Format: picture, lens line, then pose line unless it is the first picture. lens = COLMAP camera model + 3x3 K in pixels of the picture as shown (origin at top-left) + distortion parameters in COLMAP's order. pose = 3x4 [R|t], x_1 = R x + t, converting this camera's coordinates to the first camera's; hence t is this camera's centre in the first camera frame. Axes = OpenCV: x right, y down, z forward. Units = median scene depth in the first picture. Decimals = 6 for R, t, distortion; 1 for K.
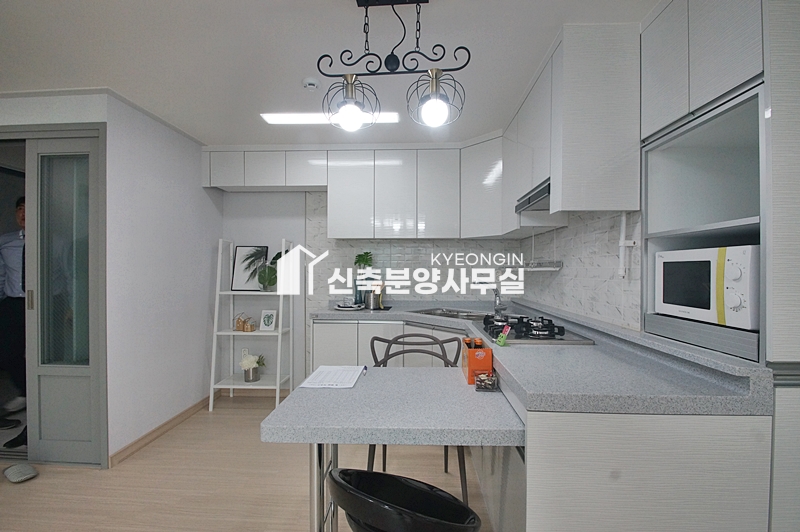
lens RADIAL K [[356.1, 0, 400.9], [0, 356.1, 270.3], [0, 0, 1]] dist [-0.001932, -0.003003]
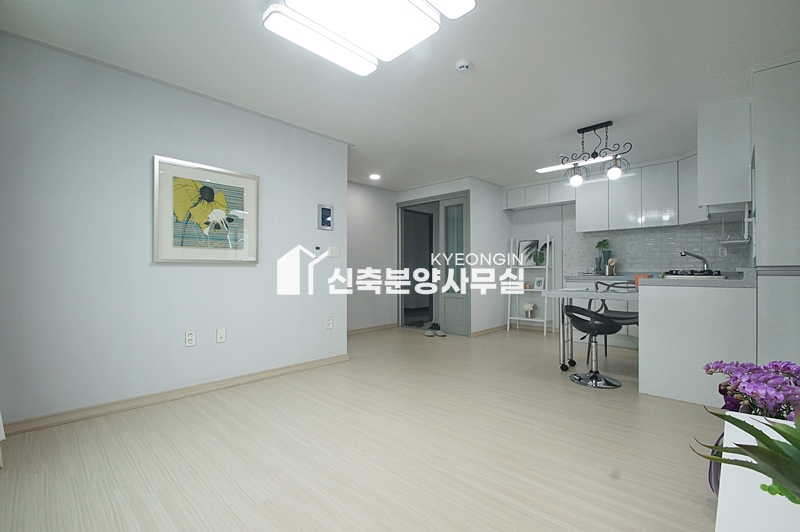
lens RADIAL K [[354.2, 0, 397.5], [0, 354.2, 271.1], [0, 0, 1]] dist [-0.015258, -0.003709]
pose [[0.752881, -0.006757, -0.658121, 0.324332], [0.004362, 0.999977, -0.005277, 0.125966], [0.658142, 0.001102, 0.752893, -1.018625]]
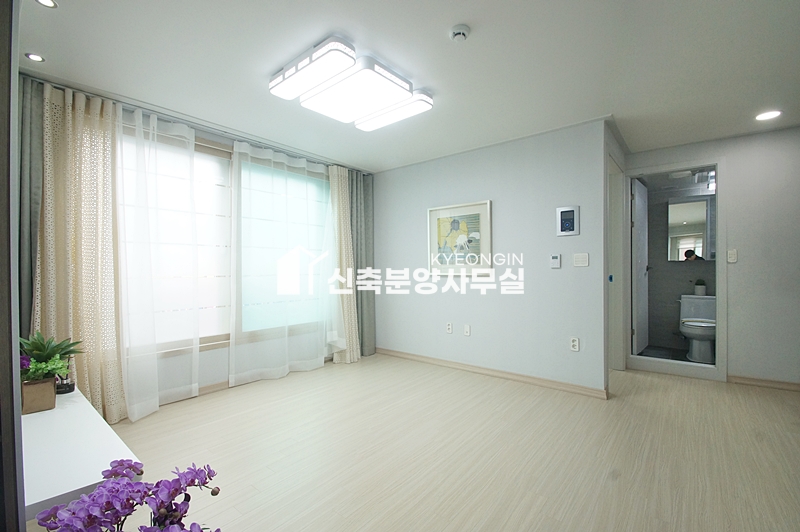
lens RADIAL K [[356.1, 0, 403.3], [0, 356.1, 270.0], [0, 0, 1]] dist [-0.001932, -0.003003]
pose [[-0.605677, 0.002693, -0.795706, 0.521768], [0.003462, 0.999994, 0.000750, 0.063083], [0.795703, -0.002301, -0.605682, 0.266899]]
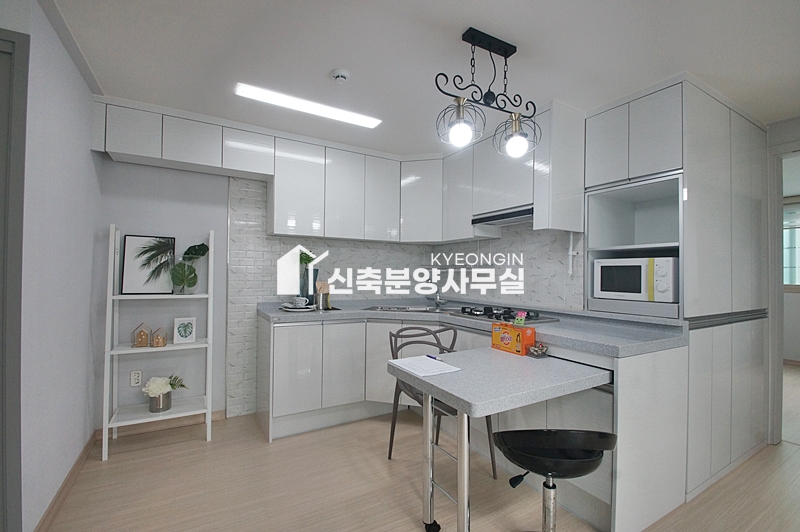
lens RADIAL K [[356.1, 0, 402.5], [0, 356.1, 269.3], [0, 0, 1]] dist [-0.001932, -0.003003]
pose [[0.839575, 0.015244, 0.543029, -0.570476], [-0.009027, 0.999860, -0.014113, 0.014895], [-0.543168, 0.006947, 0.839595, 0.086364]]
